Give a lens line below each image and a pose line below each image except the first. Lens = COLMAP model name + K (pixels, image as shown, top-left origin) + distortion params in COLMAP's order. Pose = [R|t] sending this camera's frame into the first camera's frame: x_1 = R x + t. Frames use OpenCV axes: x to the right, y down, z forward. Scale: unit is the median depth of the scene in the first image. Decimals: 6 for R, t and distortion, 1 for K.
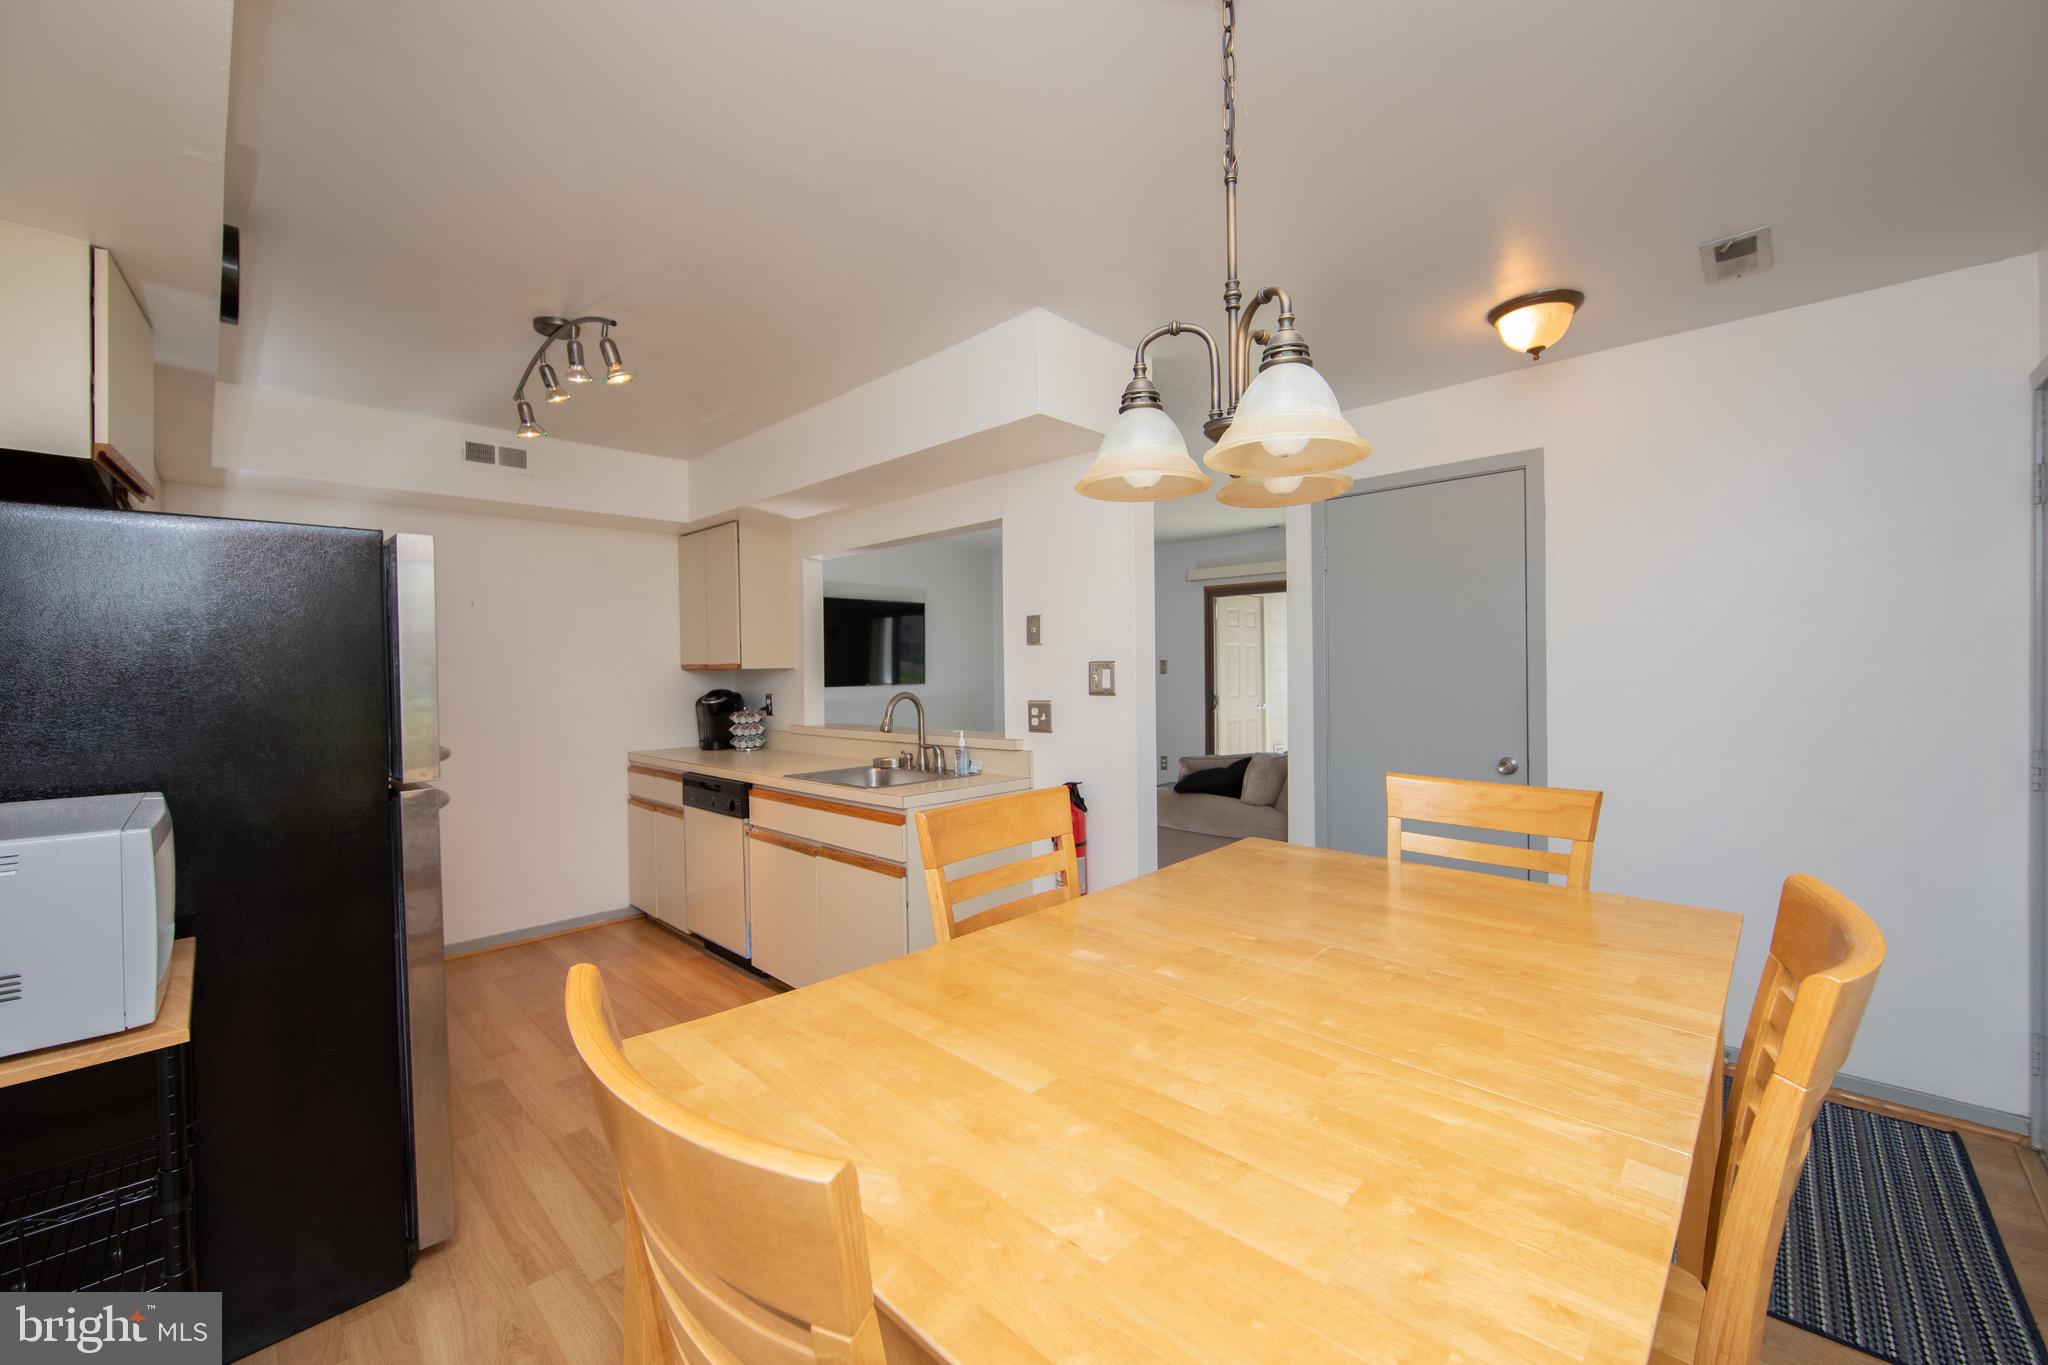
lens RADIAL K [[814.4, 0, 1015.9], [0, 814.4, 674.5], [0, 0, 1]] dist [-0.008965, -0.000034]
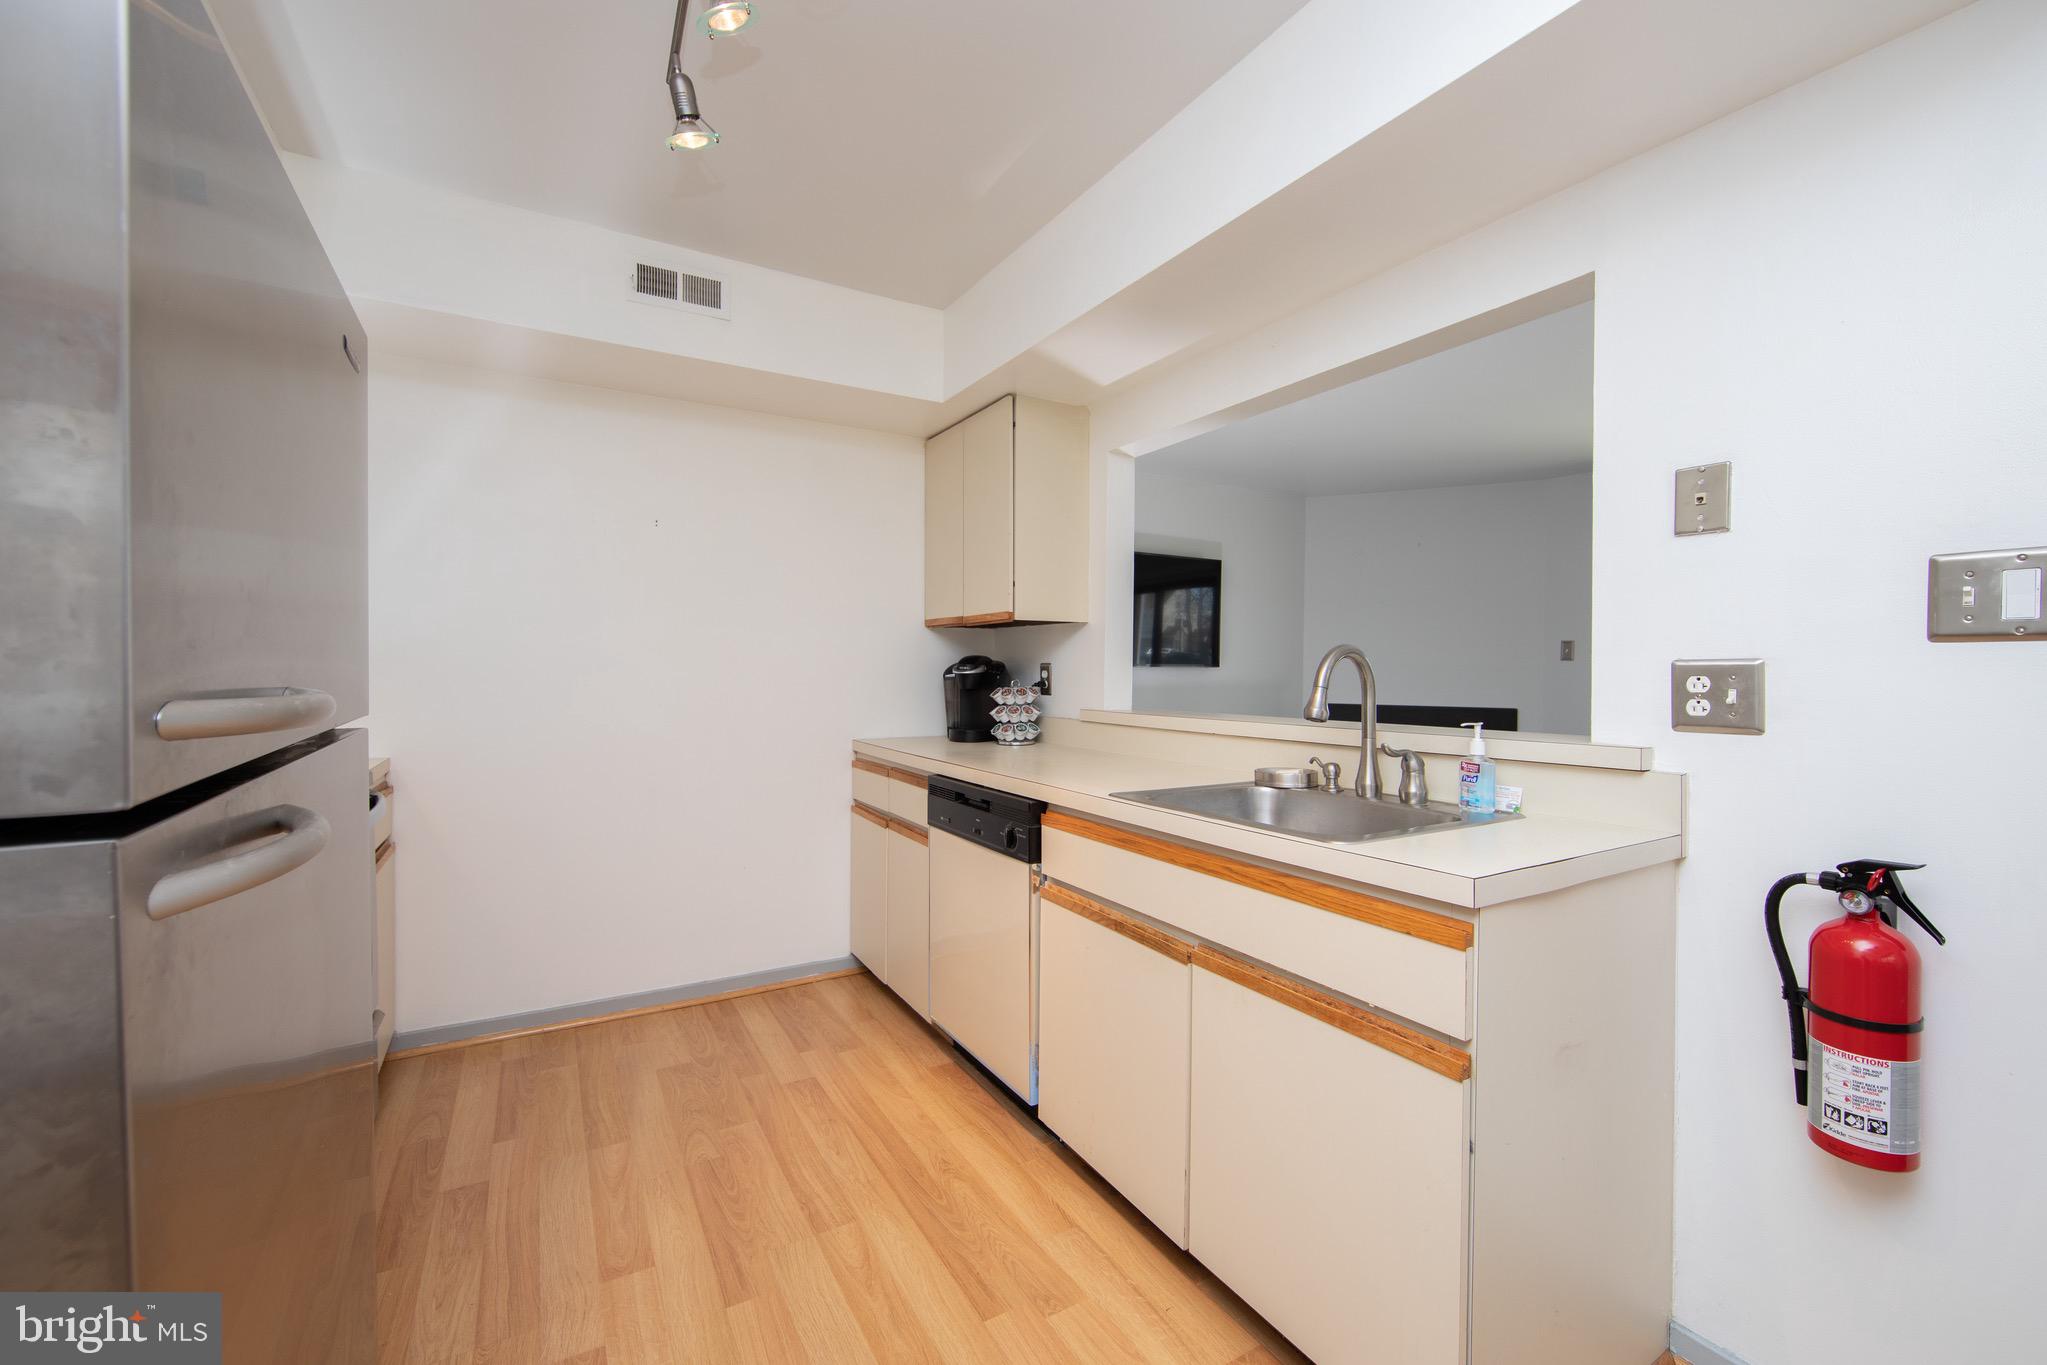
lens RADIAL K [[814.0, 0, 1015.4], [0, 814.0, 674.5], [0, 0, 1]] dist [-0.008965, -0.000034]
pose [[0.966472, 0.022226, -0.255808, -0.180791], [-0.022415, 0.999746, 0.002176, 0.038433], [0.255791, 0.003631, 0.966725, 0.395026]]
